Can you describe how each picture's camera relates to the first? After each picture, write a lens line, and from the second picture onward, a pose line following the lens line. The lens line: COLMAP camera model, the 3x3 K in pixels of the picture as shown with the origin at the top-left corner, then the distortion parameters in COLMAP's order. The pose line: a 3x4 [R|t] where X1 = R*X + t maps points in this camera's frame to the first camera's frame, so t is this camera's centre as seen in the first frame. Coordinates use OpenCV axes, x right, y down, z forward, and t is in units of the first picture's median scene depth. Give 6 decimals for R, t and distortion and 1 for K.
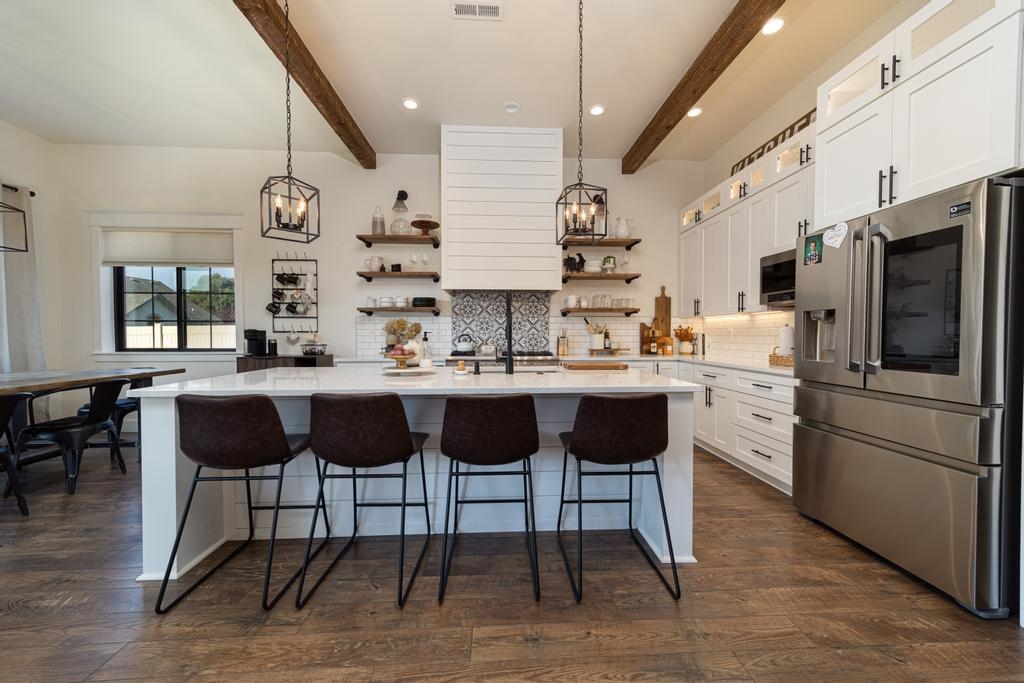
lens RADIAL K [[372.7, 0, 512.0], [0, 372.7, 341.5], [0, 0, 1]] dist [0.013604, -0.000005]
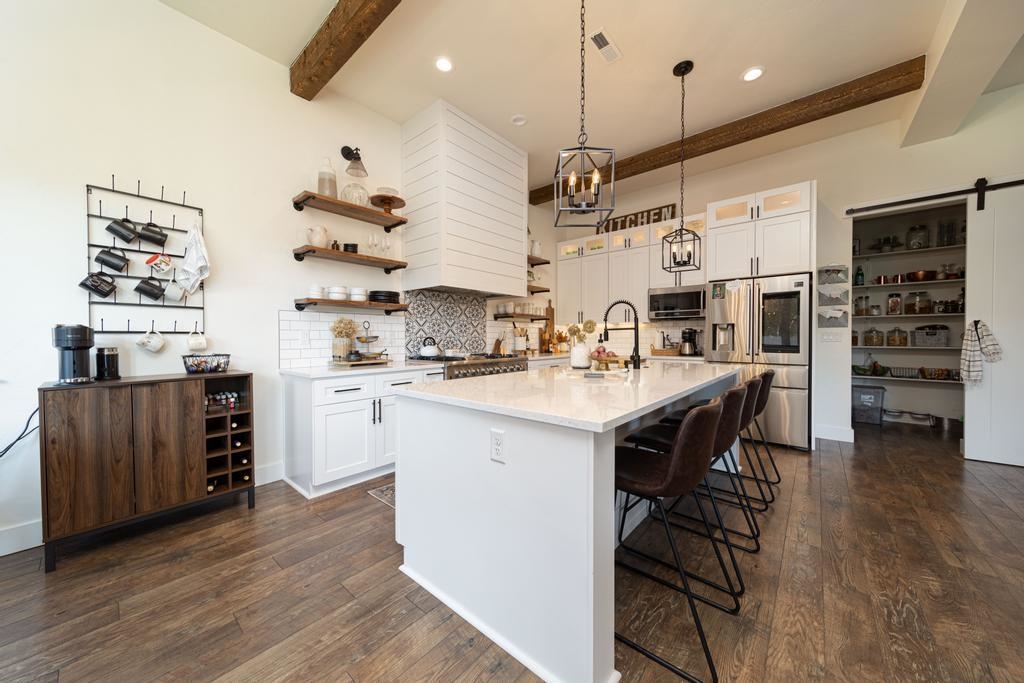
lens RADIAL K [[355.8, 0, 512.0], [0, 355.8, 341.5], [0, 0, 1]] dist [0.008442, -0.000099]
pose [[0.689091, -0.010339, 0.724601, -0.603604], [0.016233, 0.999868, -0.001171, -0.004602], [-0.724493, 0.012570, 0.689168, 0.272174]]
